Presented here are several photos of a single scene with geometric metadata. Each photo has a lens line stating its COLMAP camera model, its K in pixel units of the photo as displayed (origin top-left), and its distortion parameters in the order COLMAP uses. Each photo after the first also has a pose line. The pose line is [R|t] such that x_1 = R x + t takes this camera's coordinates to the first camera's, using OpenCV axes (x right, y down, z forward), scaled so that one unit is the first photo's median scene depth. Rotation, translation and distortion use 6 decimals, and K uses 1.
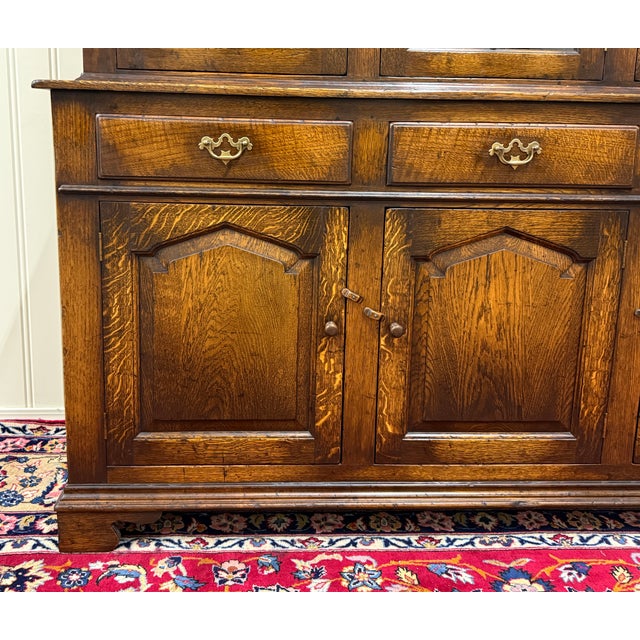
lens RADIAL K [[665.1, 0, 300.6], [0, 665.1, 227.0], [0, 0, 1]] dist [0.002849, 0.000000]
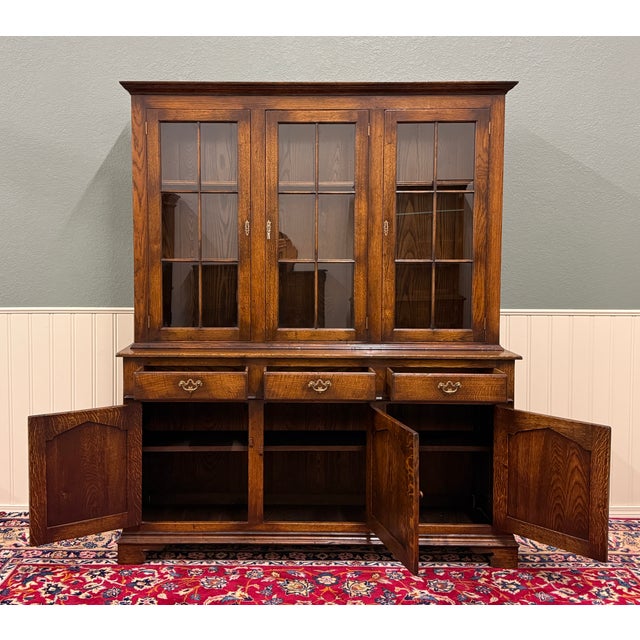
lens RADIAL K [[678.4, 0, 272.9], [0, 678.4, 273.3], [0, 0, 1]] dist [0.008053, 0.000000]
pose [[0.998560, -0.015447, -0.051372, 0.270855], [0.008478, 0.991053, -0.133201, -0.154004], [0.052970, 0.132574, 0.989757, -1.292660]]
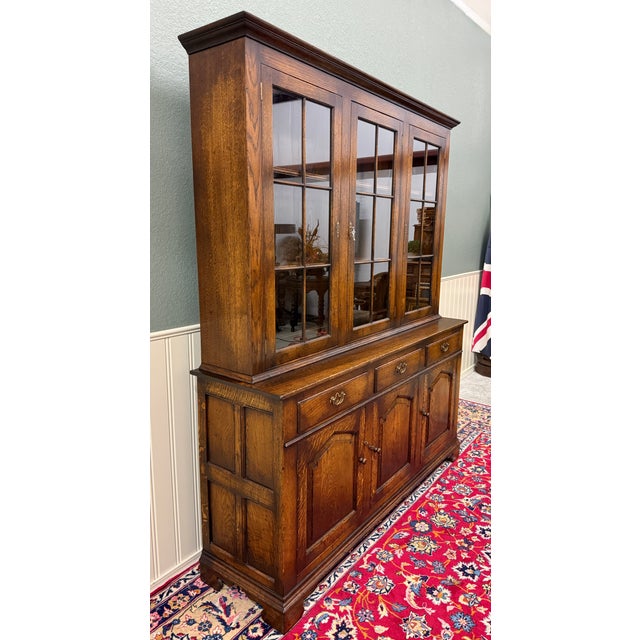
lens RADIAL K [[469.5, 0, 334.3], [0, 469.5, 310.6], [0, 0, 1]] dist [0.013957, -0.010549]
pose [[0.623996, -0.145340, 0.767792, -1.137785], [0.121032, 0.988670, 0.088787, -0.493095], [-0.771998, 0.037524, 0.634517, 0.033394]]
